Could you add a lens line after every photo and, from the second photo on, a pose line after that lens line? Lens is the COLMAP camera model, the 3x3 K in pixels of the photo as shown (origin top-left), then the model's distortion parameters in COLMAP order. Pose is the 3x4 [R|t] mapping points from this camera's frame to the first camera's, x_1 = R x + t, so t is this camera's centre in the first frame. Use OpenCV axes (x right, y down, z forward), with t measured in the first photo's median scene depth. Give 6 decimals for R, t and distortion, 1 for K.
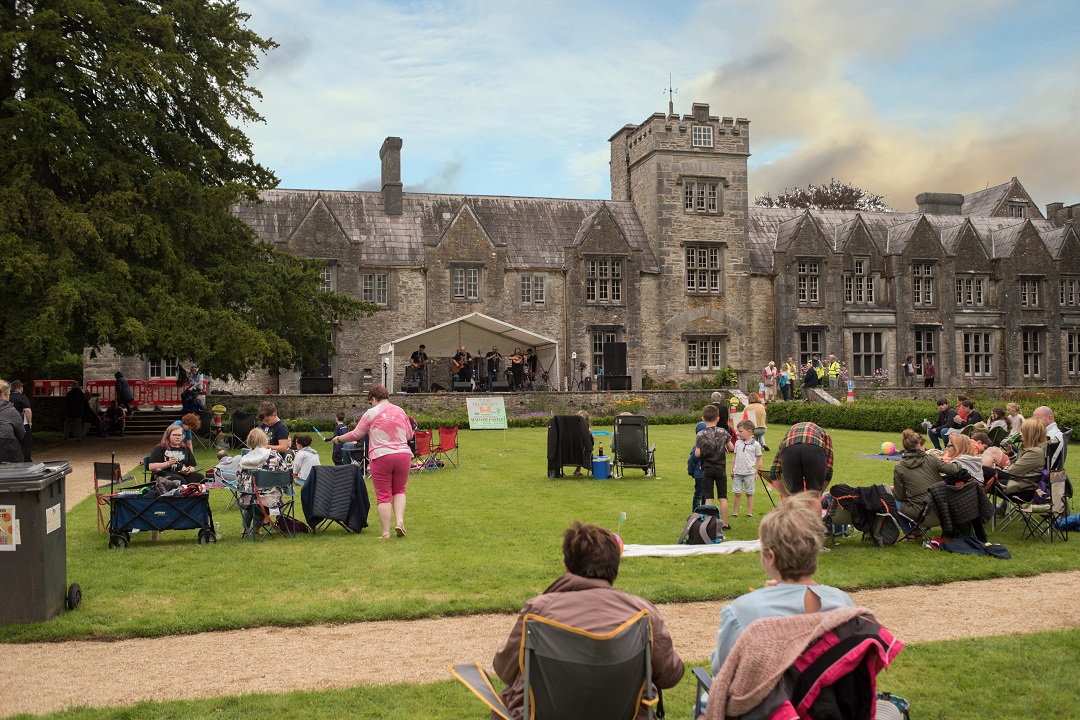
lens RADIAL K [[1079.2, 0, 537.6], [0, 1079.2, 368.6], [0, 0, 1]] dist [-0.054225, 0.000000]
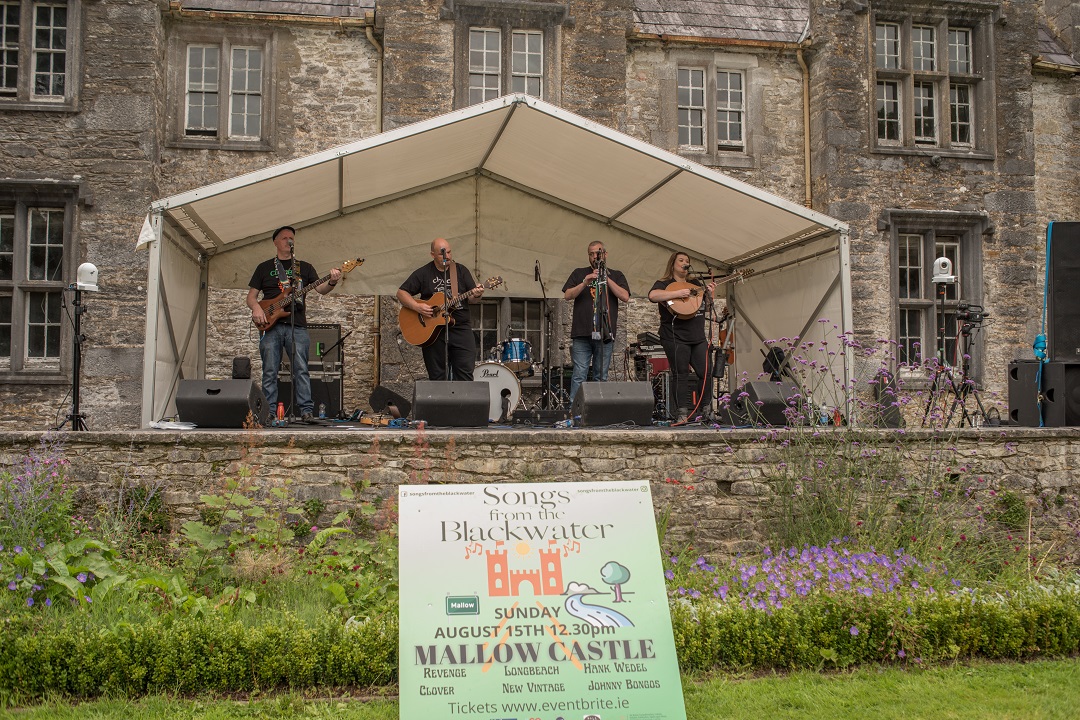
lens RADIAL K [[1079.2, 0, 544.2], [0, 1079.2, 356.1], [0, 0, 1]] dist [-0.054225, 0.000000]
pose [[0.996400, 0.009686, -0.084222, -0.025876], [-0.011048, 0.999815, -0.015724, 0.008602], [0.084055, 0.016598, 0.996323, 0.641311]]
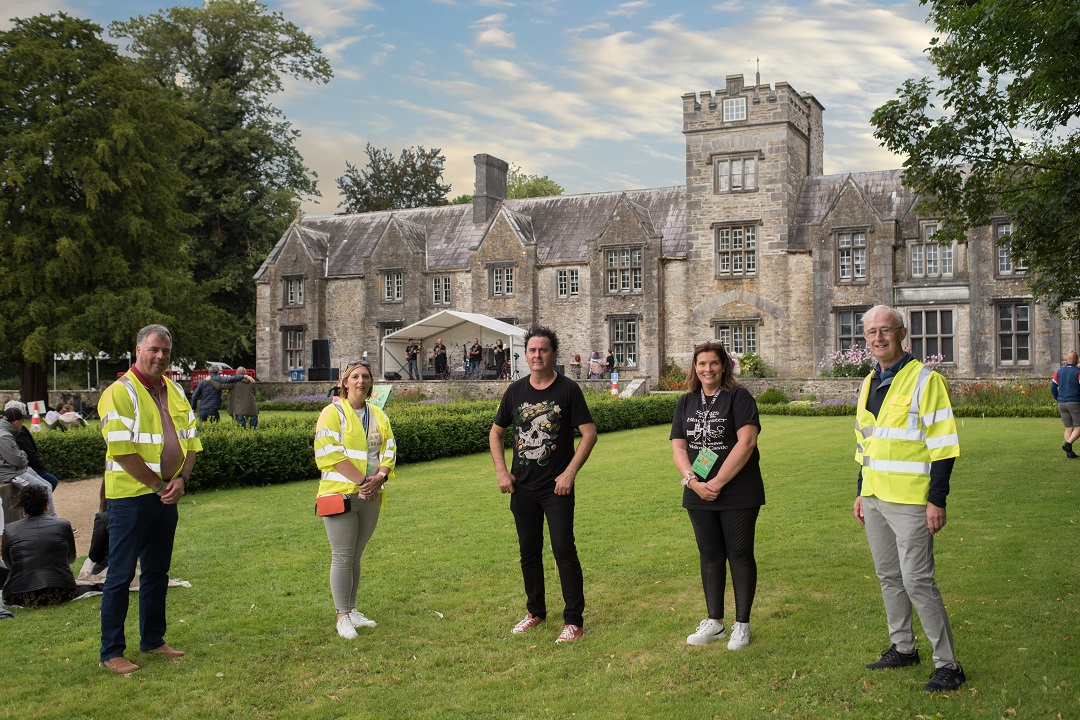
lens RADIAL K [[1079.2, 0, 540.2], [0, 1079.2, 363.0], [0, 0, 1]] dist [-0.054225, 0.000000]
pose [[0.759653, -0.003370, -0.650320, 0.637794], [0.012756, 0.999871, 0.009719, -0.004901], [0.650203, -0.015679, 0.759599, 0.169465]]
